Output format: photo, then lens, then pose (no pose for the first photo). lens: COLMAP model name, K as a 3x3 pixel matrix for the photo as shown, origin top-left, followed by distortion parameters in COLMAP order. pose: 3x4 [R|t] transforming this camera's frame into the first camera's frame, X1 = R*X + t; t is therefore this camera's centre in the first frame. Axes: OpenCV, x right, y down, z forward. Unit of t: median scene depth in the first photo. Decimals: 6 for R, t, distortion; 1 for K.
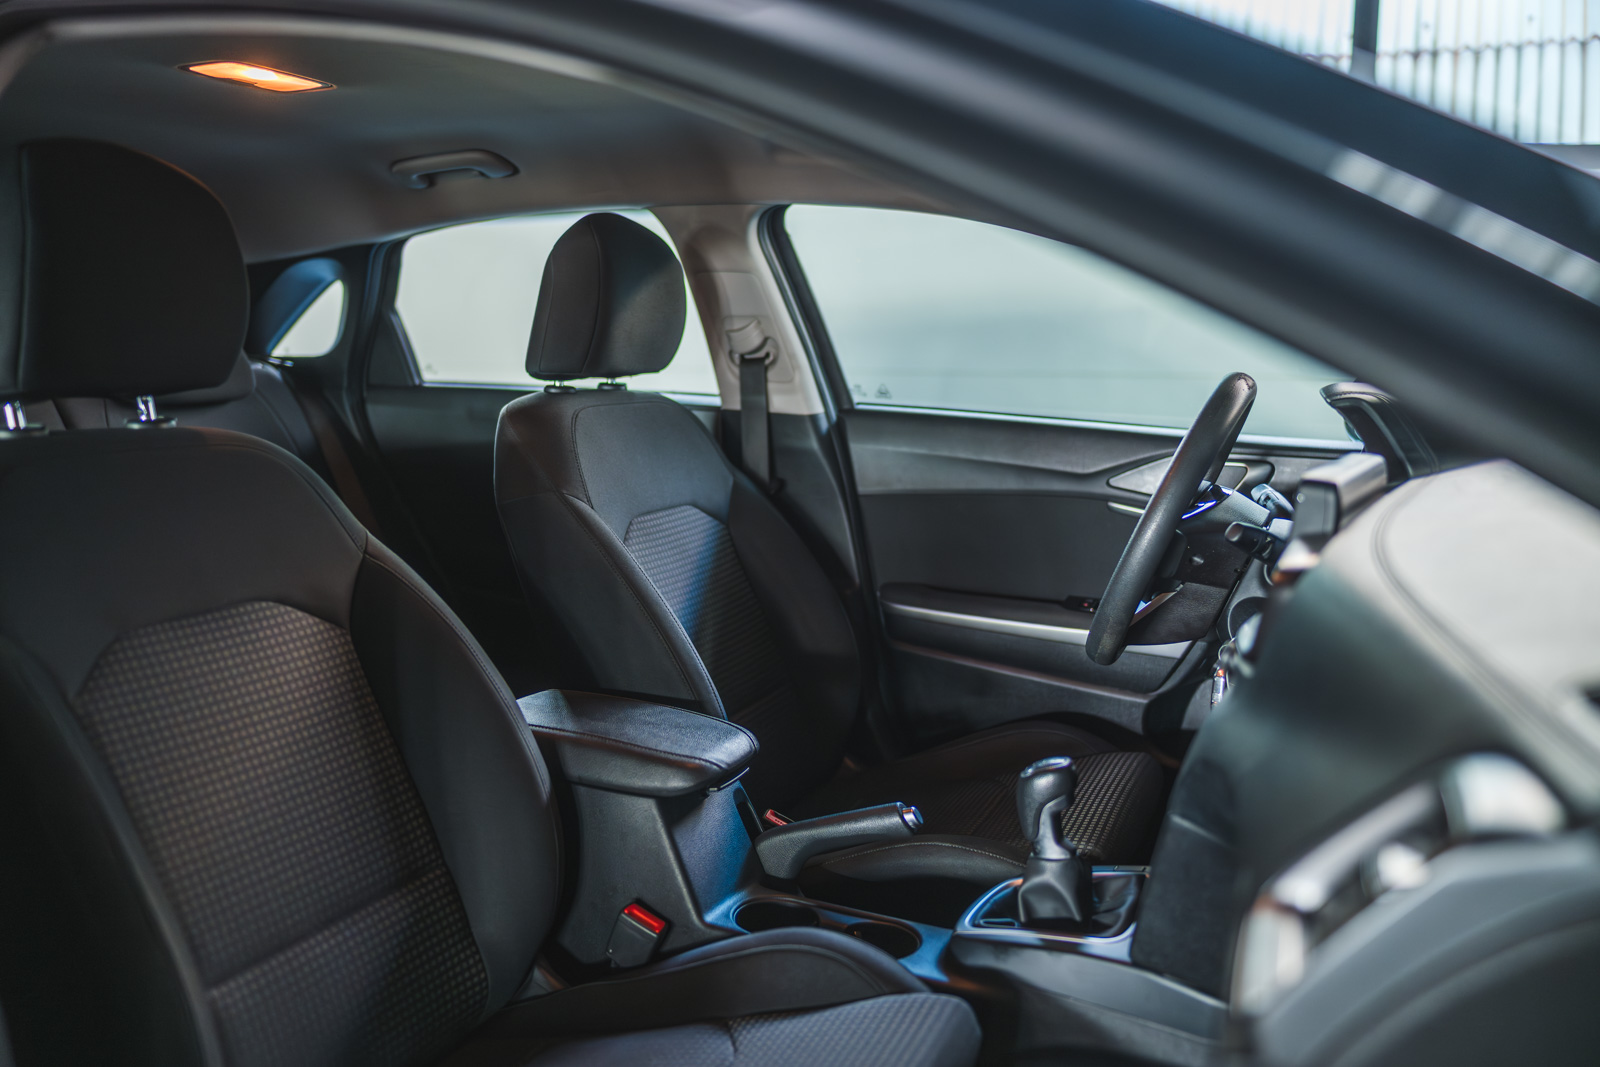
lens RADIAL K [[1305.8, 0, 800.0], [0, 1305.8, 533.5], [0, 0, 1]] dist [0.005557, 0.012154]
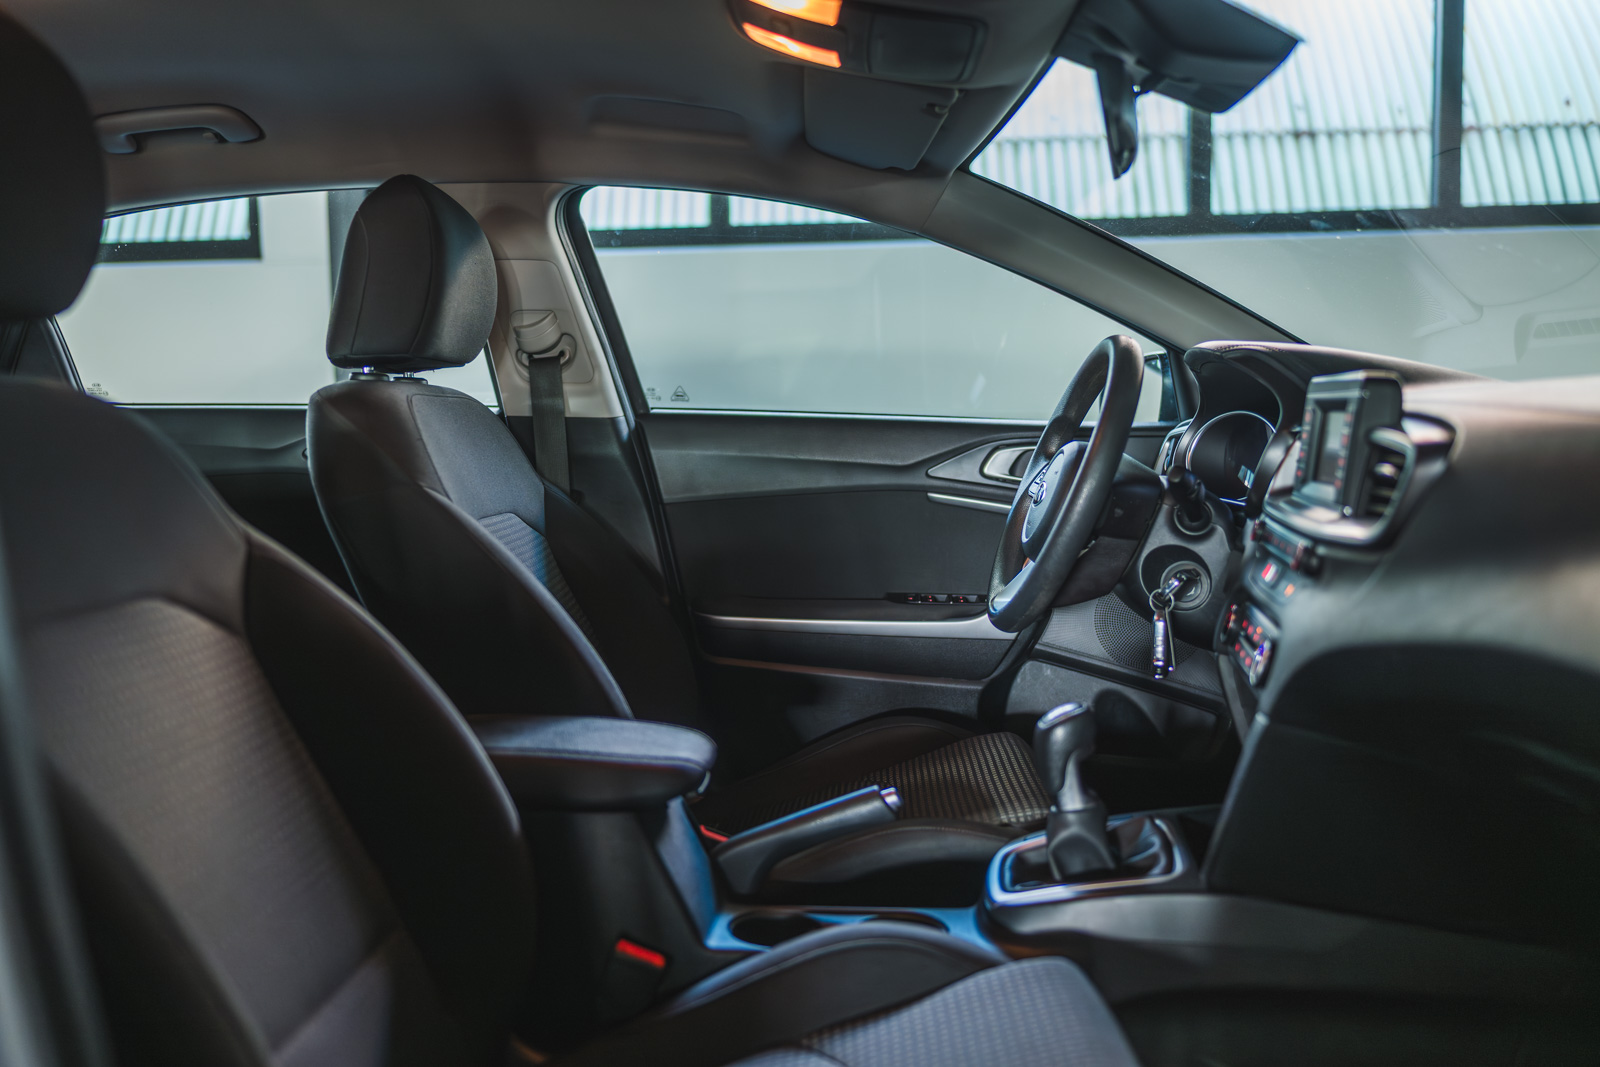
lens RADIAL K [[1294.7, 0, 800.0], [0, 1294.7, 533.5], [0, 0, 1]] dist [0.006723, 0.005491]
pose [[0.925902, -0.049171, 0.374549, -0.221634], [0.077015, 0.995239, -0.059729, 0.056734], [-0.369829, 0.084149, 0.925281, 0.113265]]
